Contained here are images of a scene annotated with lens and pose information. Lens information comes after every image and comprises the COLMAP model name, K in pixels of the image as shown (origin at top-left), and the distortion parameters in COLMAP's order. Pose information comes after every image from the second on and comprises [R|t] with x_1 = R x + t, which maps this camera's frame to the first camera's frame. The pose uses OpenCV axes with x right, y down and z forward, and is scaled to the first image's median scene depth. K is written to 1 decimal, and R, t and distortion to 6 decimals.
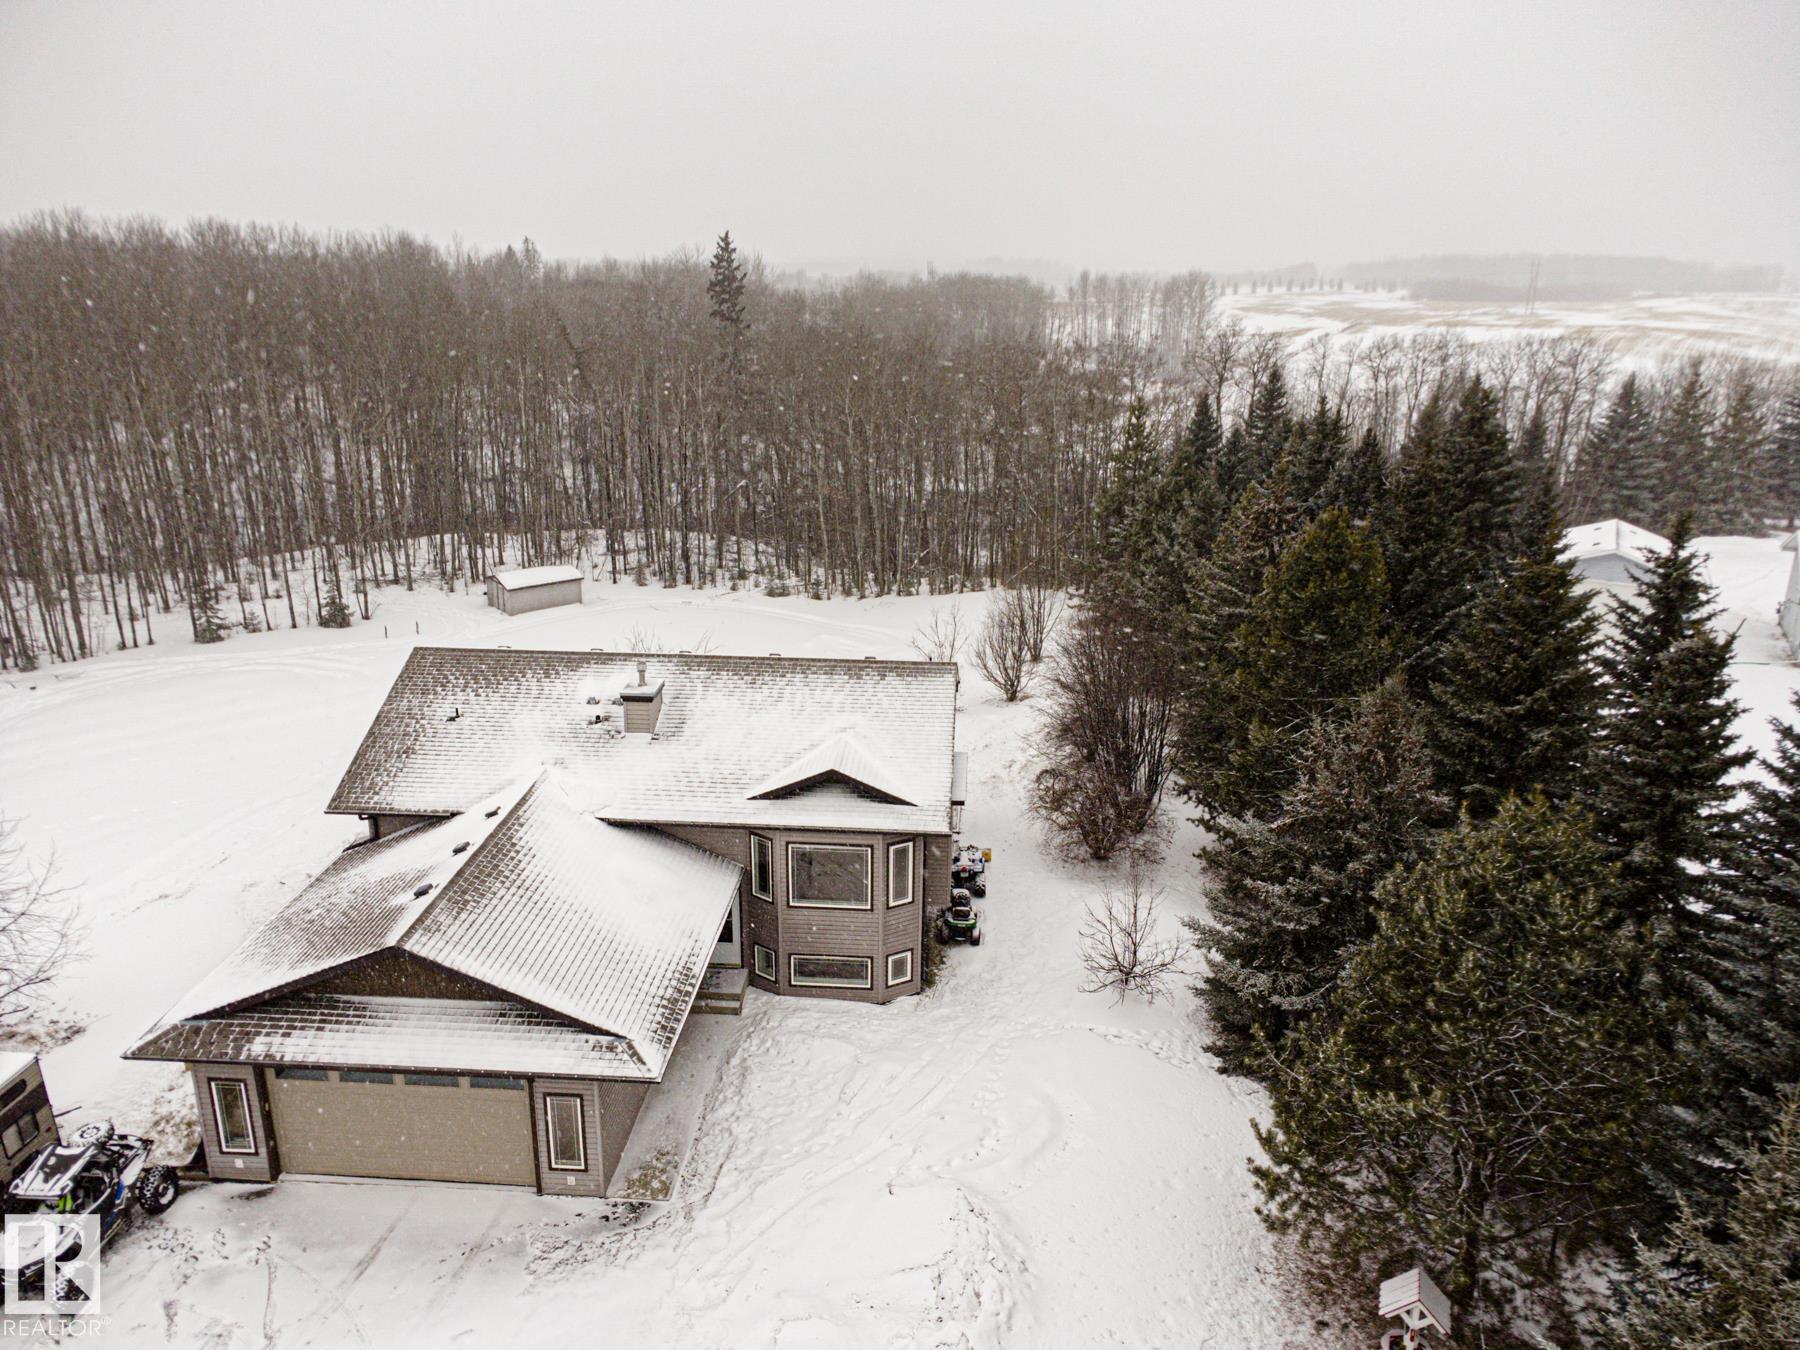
lens RADIAL K [[1292.1, 0, 894.0], [0, 1292.1, 669.2], [0, 0, 1]] dist [0.032337, -0.026169]
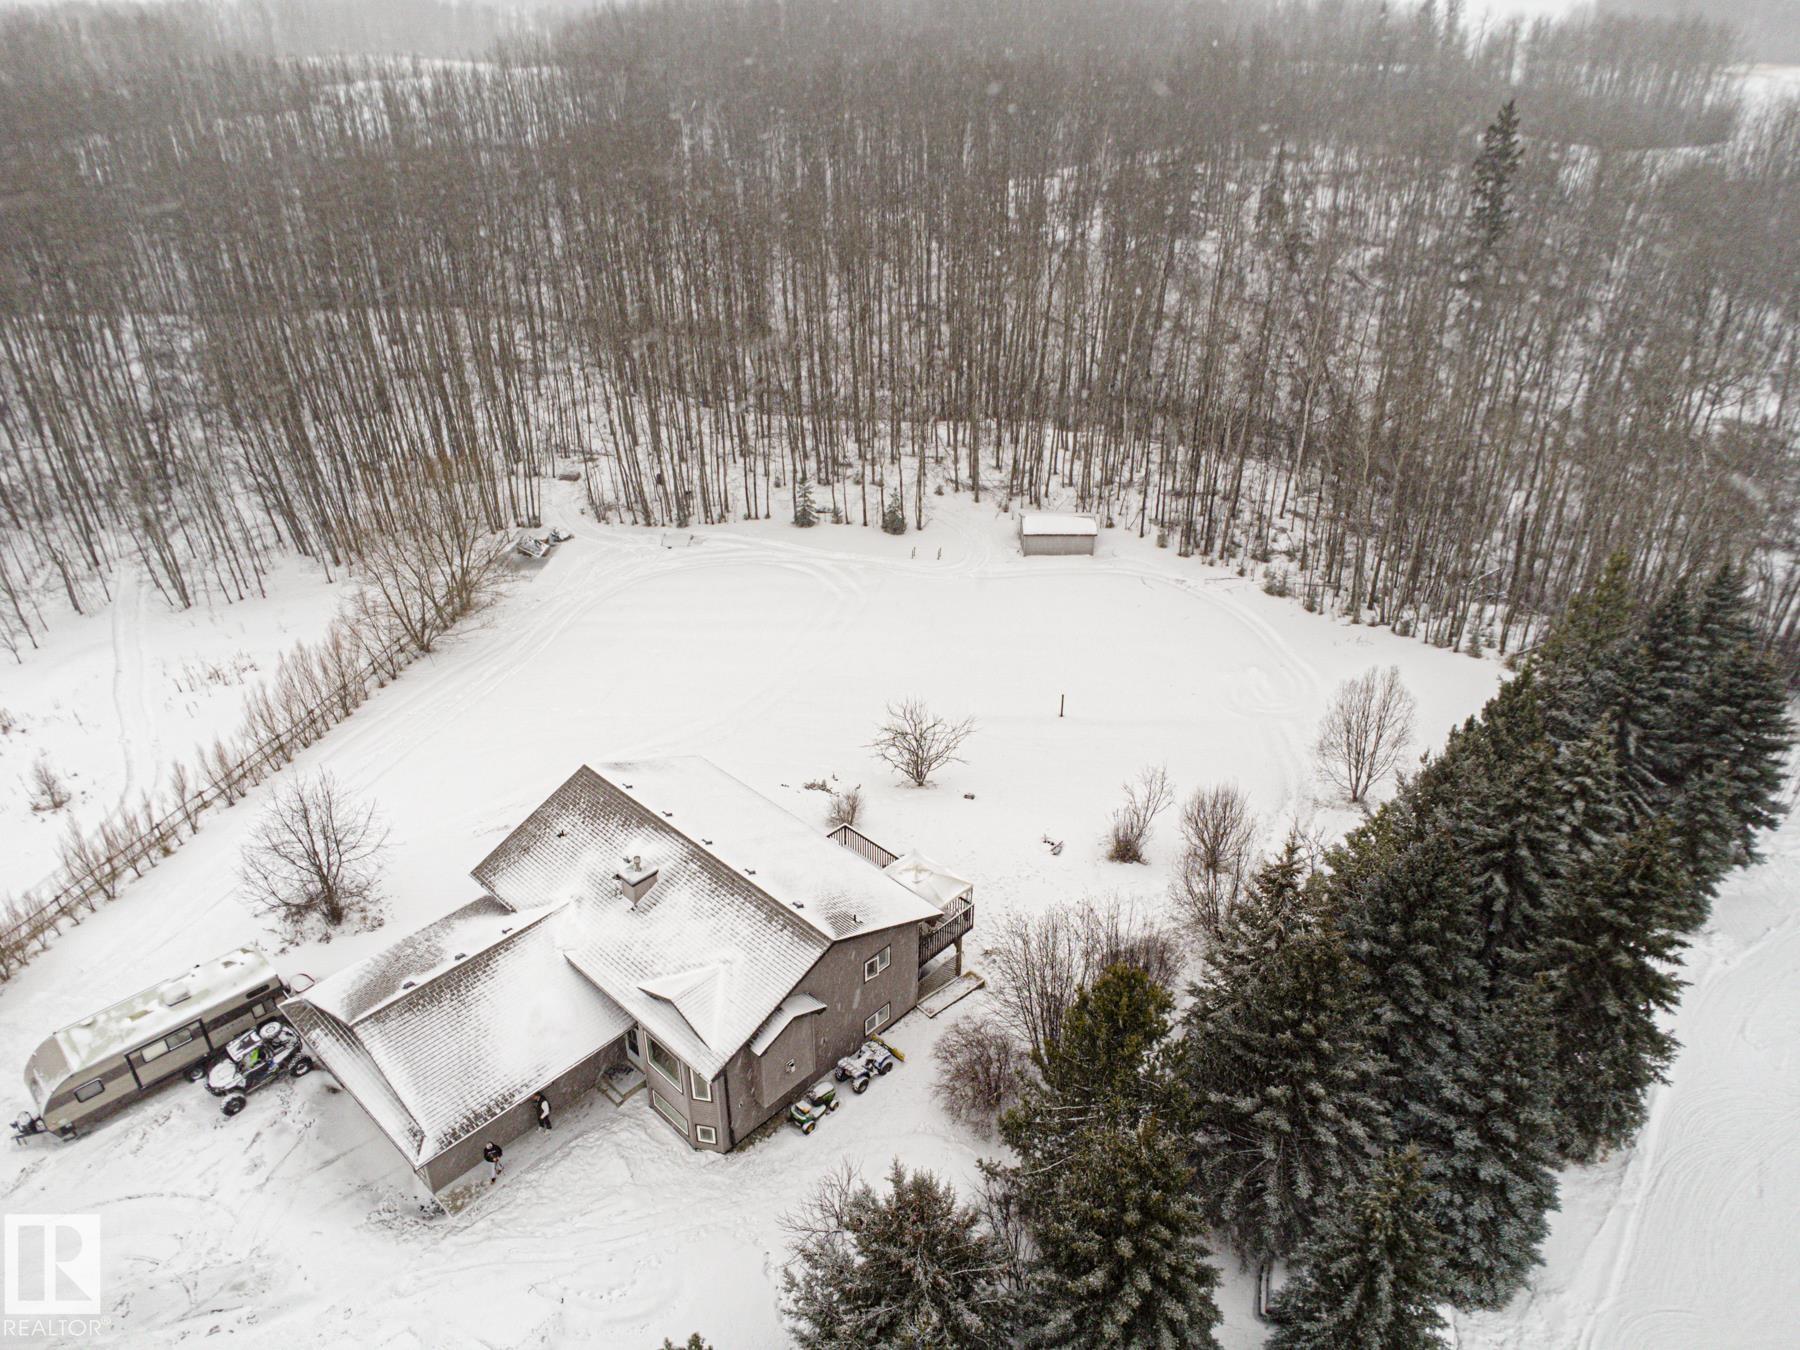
lens RADIAL K [[1292.1, 0, 894.0], [0, 1292.1, 669.2], [0, 0, 1]] dist [0.032337, -0.026169]
pose [[0.763956, 0.328847, -0.555185, 0.714096], [-0.195761, 0.937960, 0.286197, -0.633370], [0.614856, -0.109959, 0.780936, 0.067893]]
